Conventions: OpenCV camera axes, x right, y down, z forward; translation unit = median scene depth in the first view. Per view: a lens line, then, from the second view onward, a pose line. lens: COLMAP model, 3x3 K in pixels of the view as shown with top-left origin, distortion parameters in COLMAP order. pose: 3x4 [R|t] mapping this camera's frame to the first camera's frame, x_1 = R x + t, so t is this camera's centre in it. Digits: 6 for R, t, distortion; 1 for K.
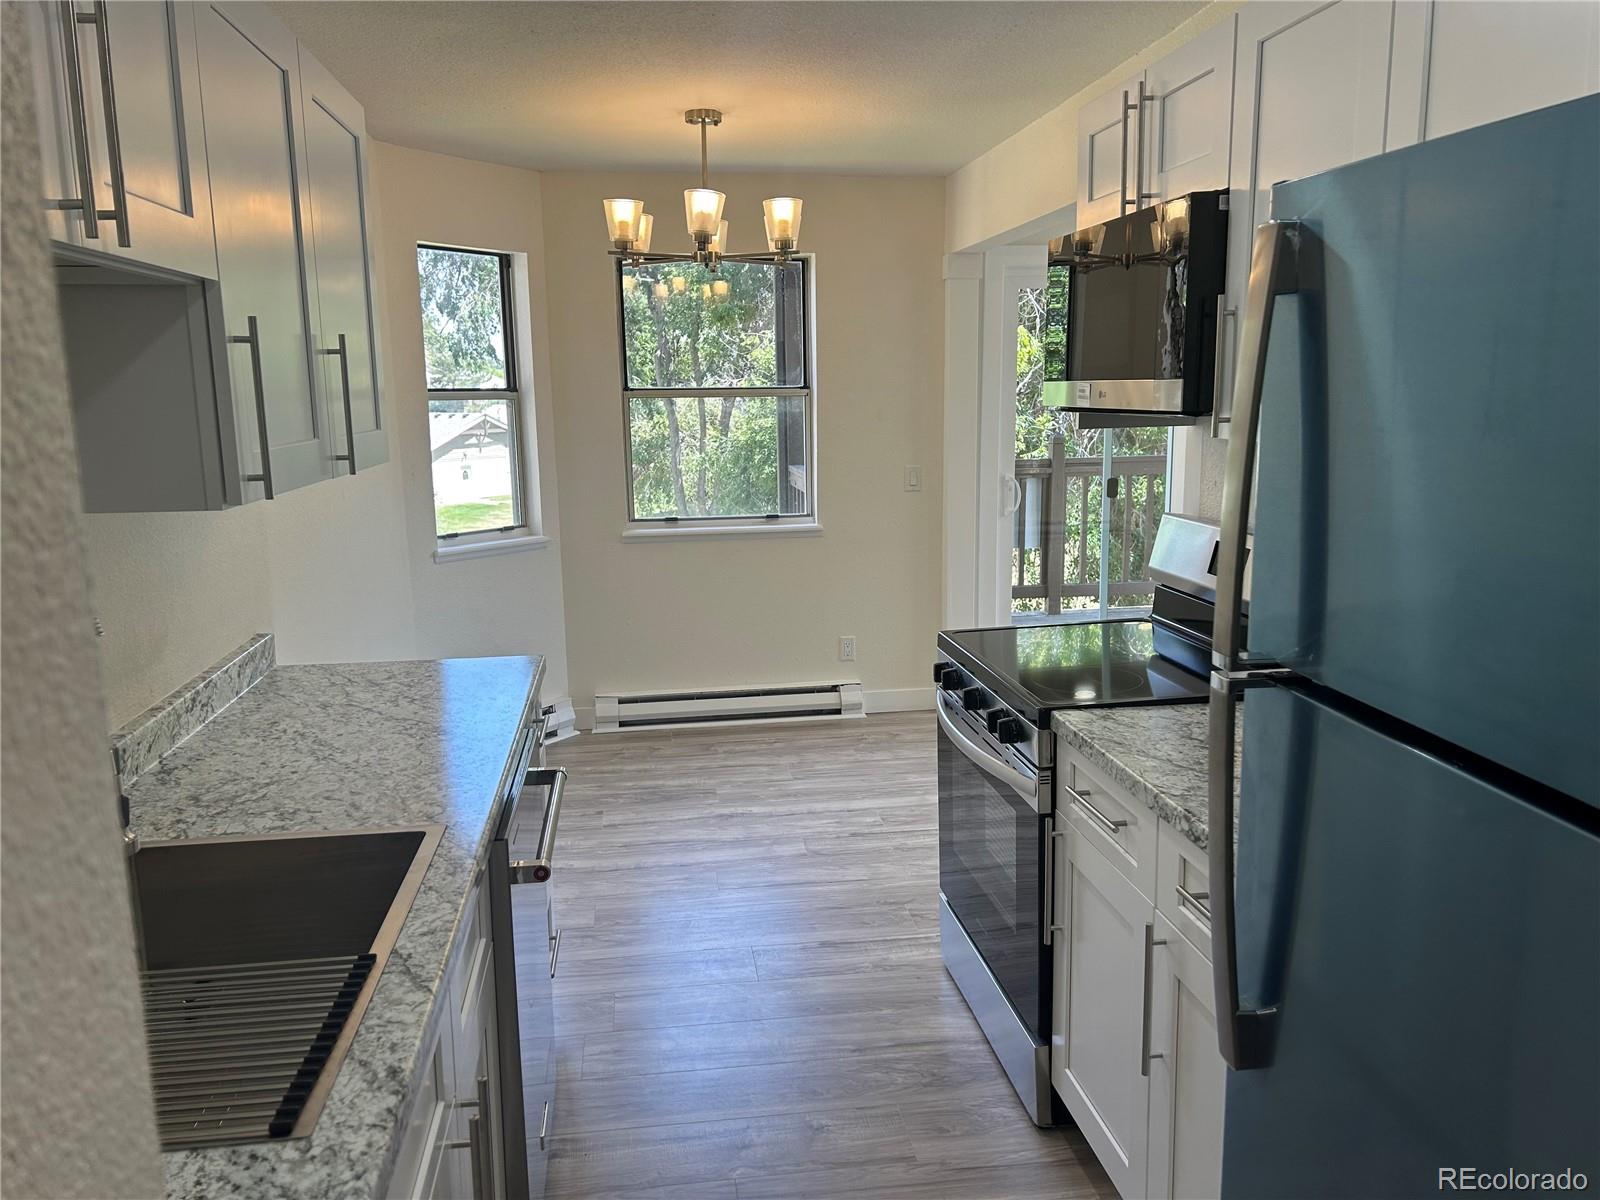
lens RADIAL K [[1203.7, 0, 800.3], [0, 1203.7, 592.5], [0, 0, 1]] dist [0.074939, -0.082562]
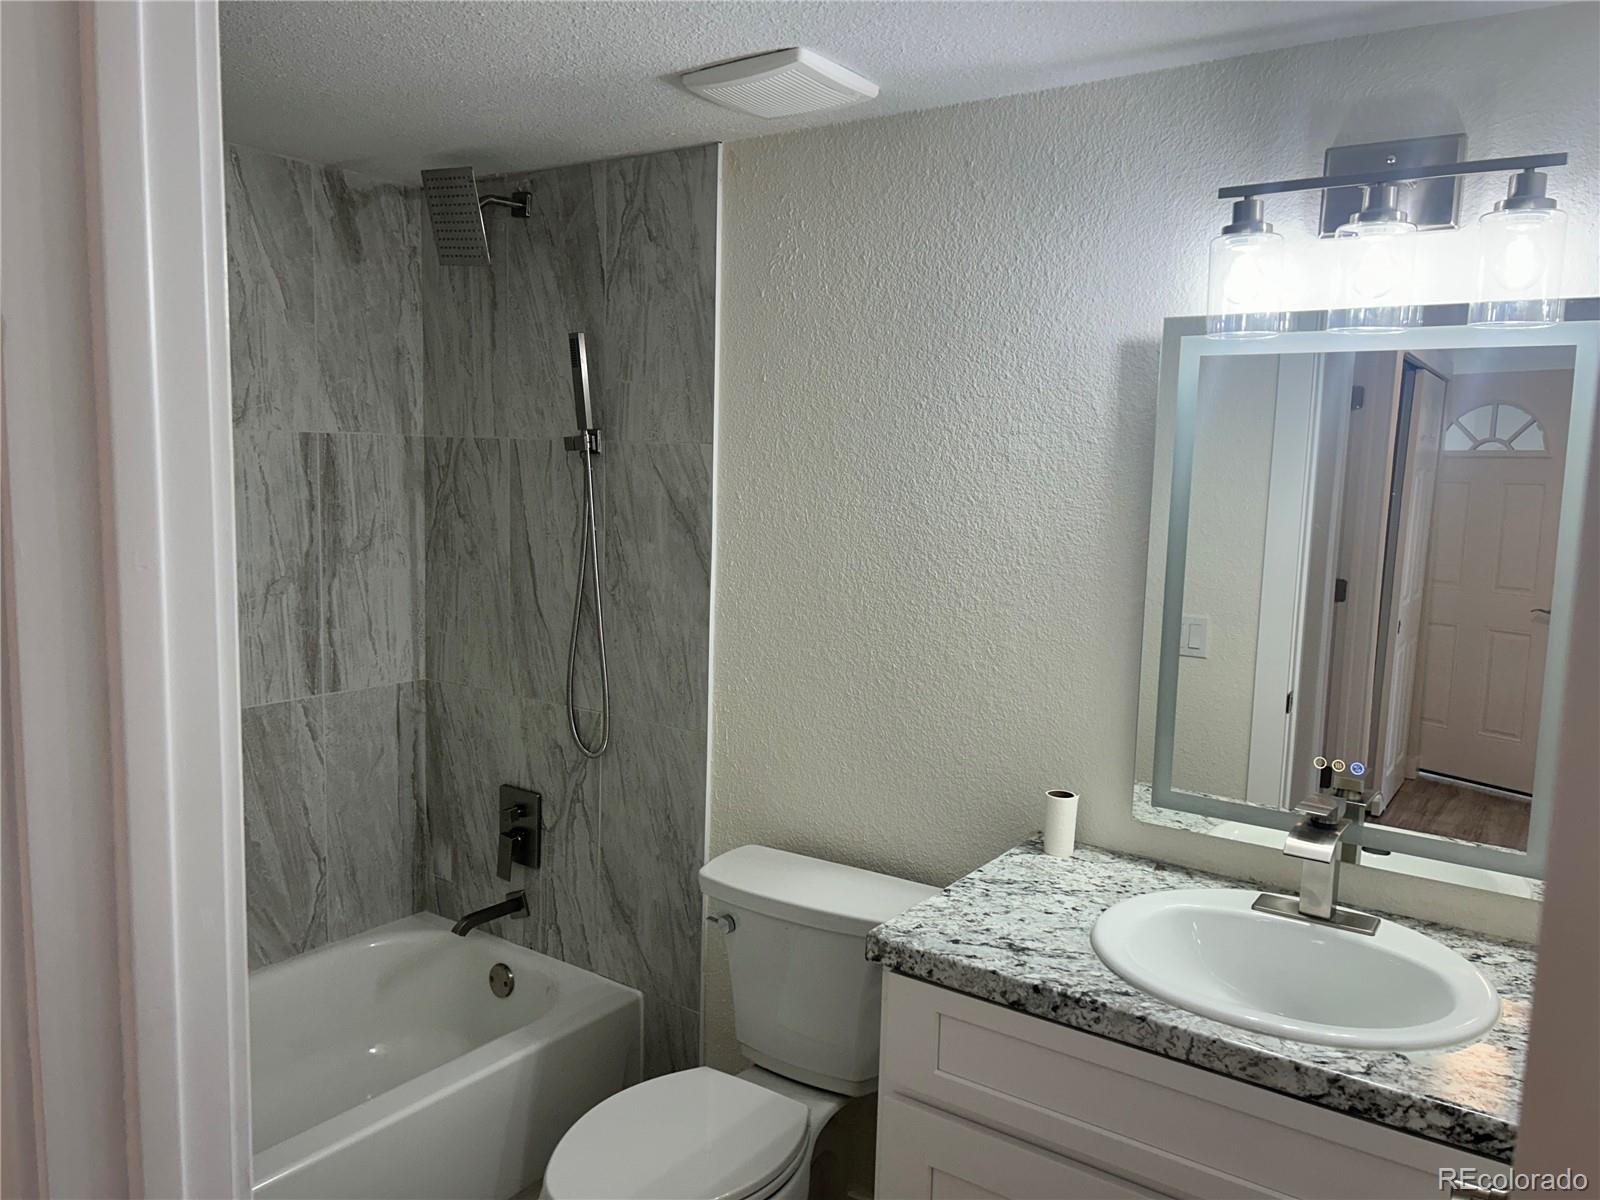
lens RADIAL K [[1203.7, 0, 801.2], [0, 1203.7, 601.3], [0, 0, 1]] dist [0.074939, -0.082562]
pose [[0.685725, -0.063777, 0.725061, -0.616903], [0.093932, 0.995578, -0.001264, -0.046618], [-0.721774, 0.068973, 0.688683, 0.290067]]
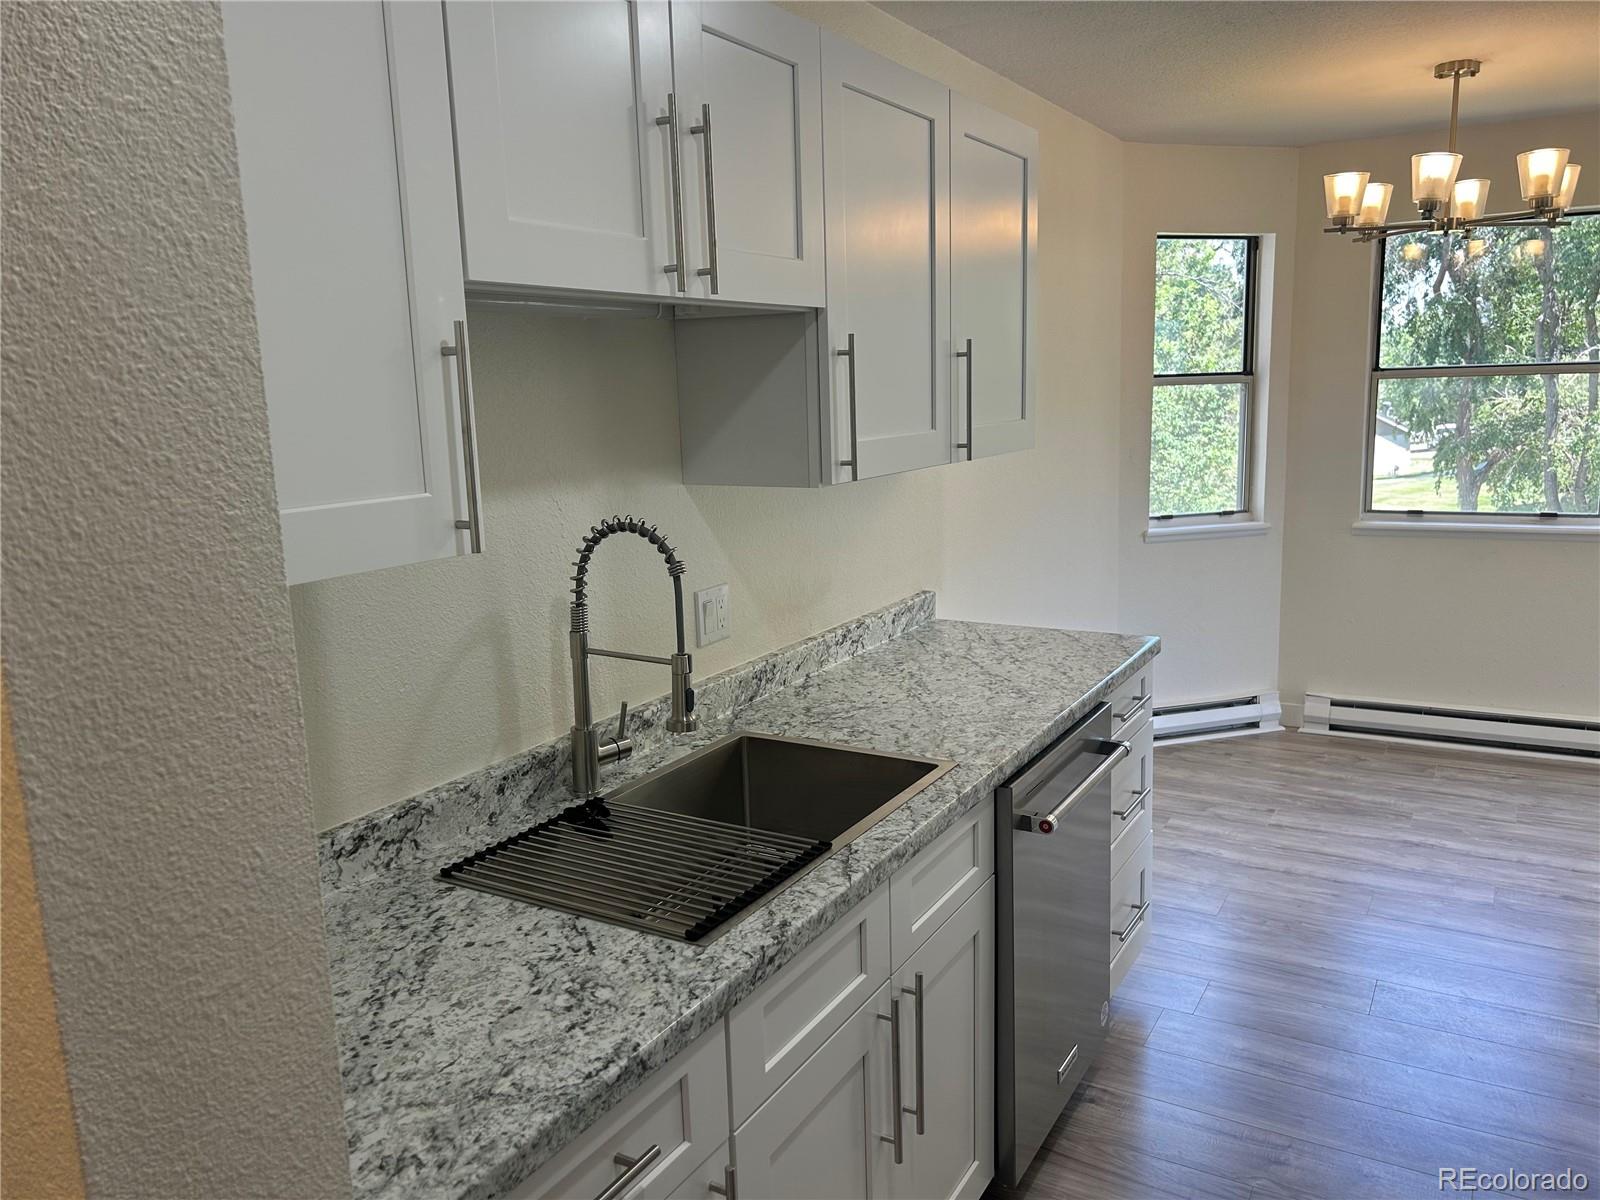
lens RADIAL K [[1203.7, 0, 804.7], [0, 1203.7, 583.8], [0, 0, 1]] dist [0.074939, -0.082562]
pose [[0.789381, 0.092369, -0.606915, 0.128393], [-0.085670, 0.995517, 0.040086, -0.006736], [0.607897, 0.020351, 0.793755, -0.005818]]
